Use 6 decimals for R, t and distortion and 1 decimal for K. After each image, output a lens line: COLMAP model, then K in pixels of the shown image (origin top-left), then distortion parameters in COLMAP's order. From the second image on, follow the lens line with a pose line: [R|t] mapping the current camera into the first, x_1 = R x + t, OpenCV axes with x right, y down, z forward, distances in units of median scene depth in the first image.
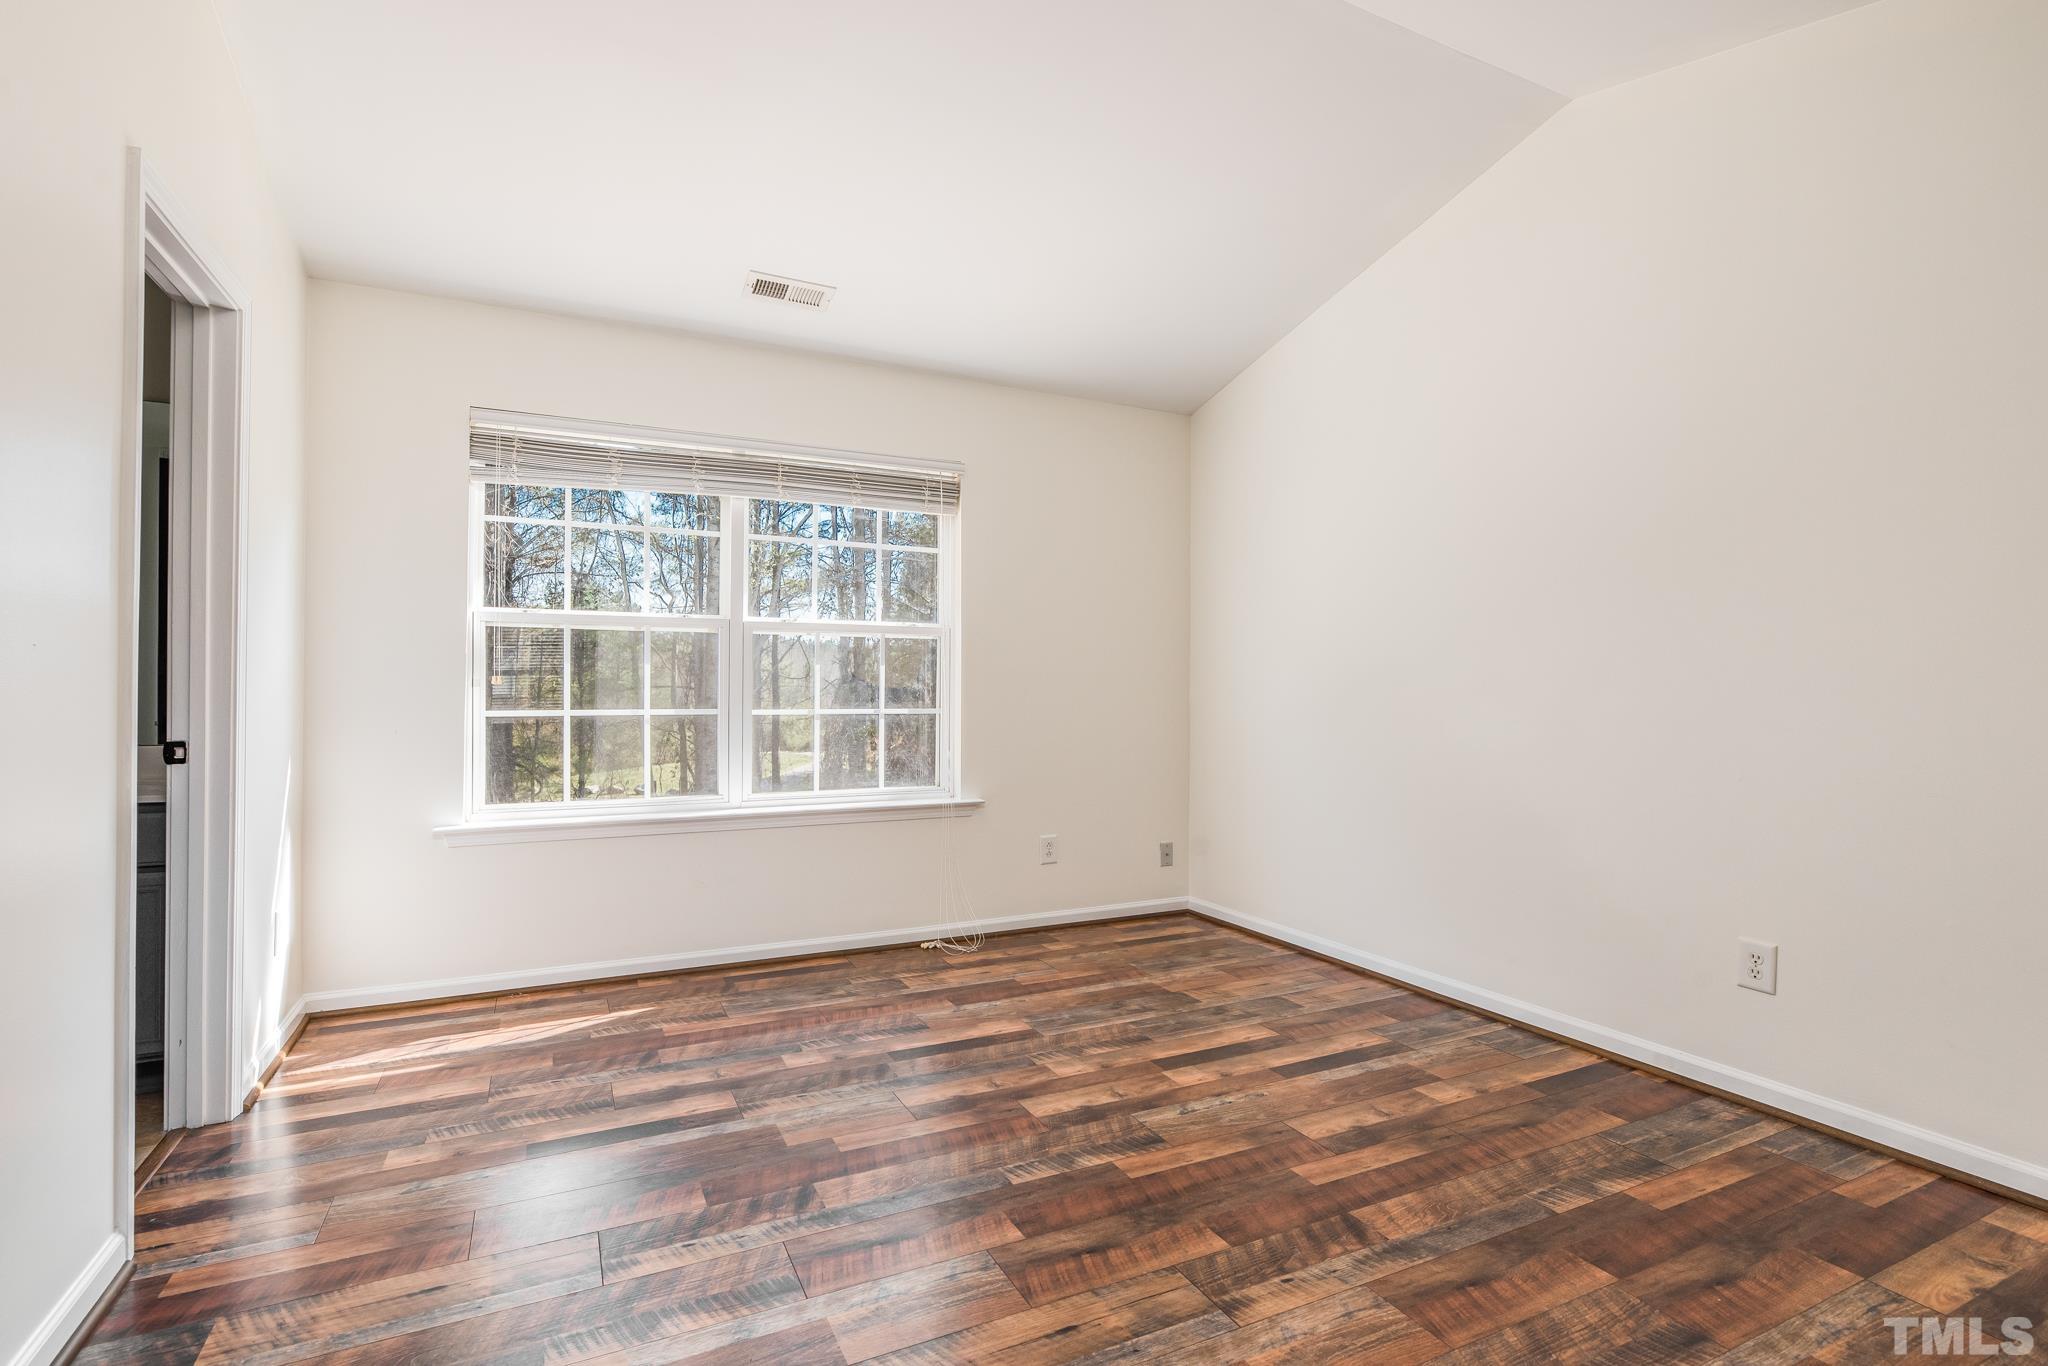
lens RADIAL K [[951.7, 0, 1022.4], [0, 951.7, 683.3], [0, 0, 1]] dist [-0.000105, -0.000852]
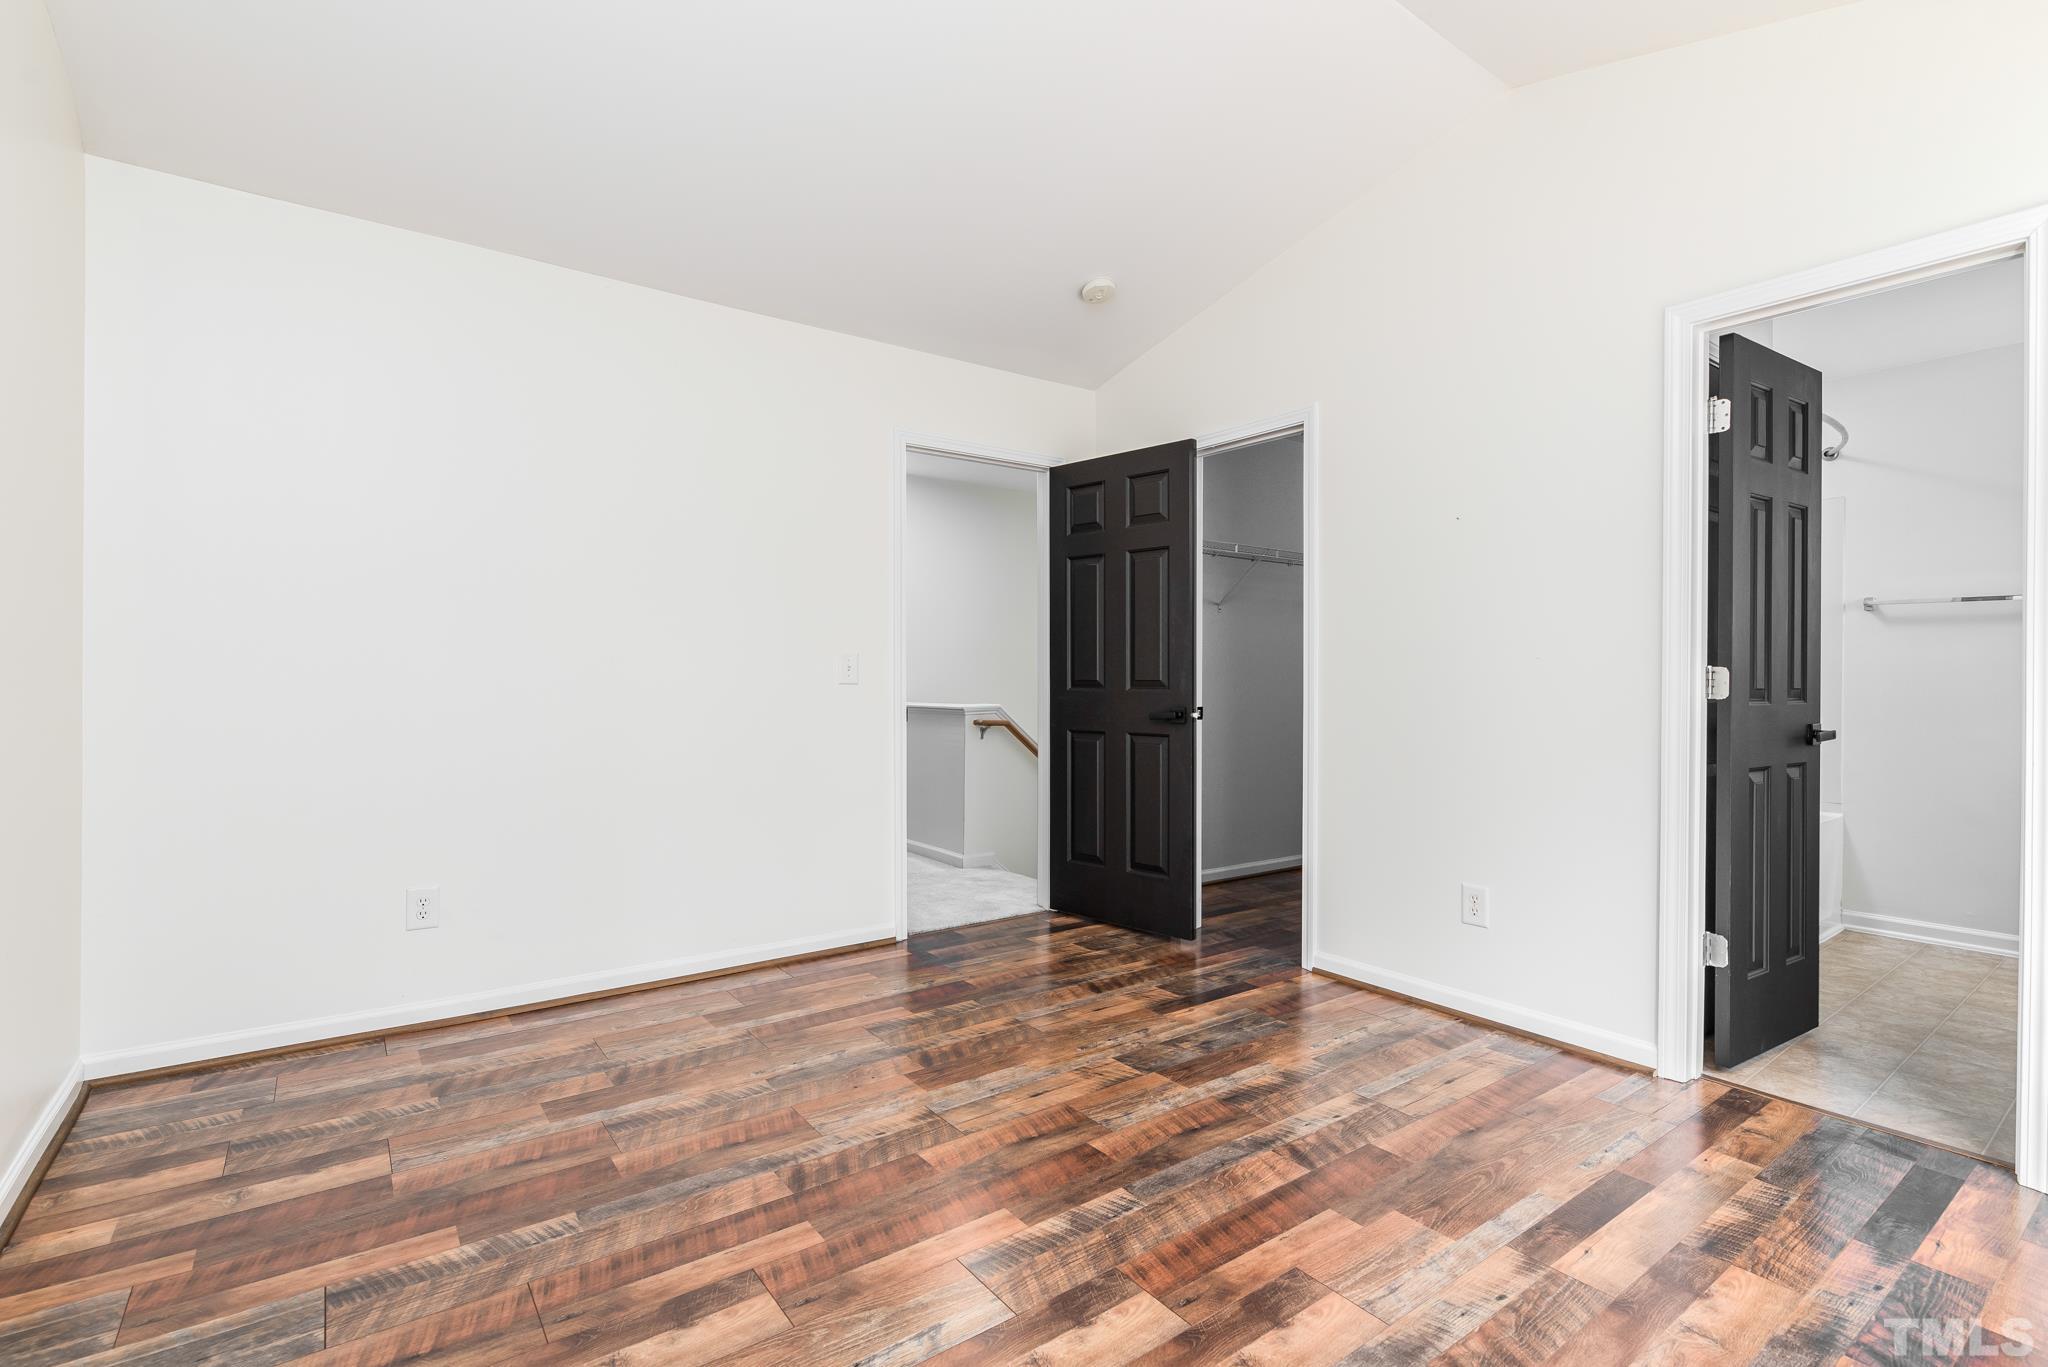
lens RADIAL K [[951.7, 0, 1022.0], [0, 951.7, 685.1], [0, 0, 1]] dist [-0.000105, -0.000852]
pose [[-0.984106, -0.007315, -0.177432, 0.289357], [-0.007000, 0.999973, -0.002400, 0.008073], [0.177445, -0.001120, -0.984130, 2.081860]]
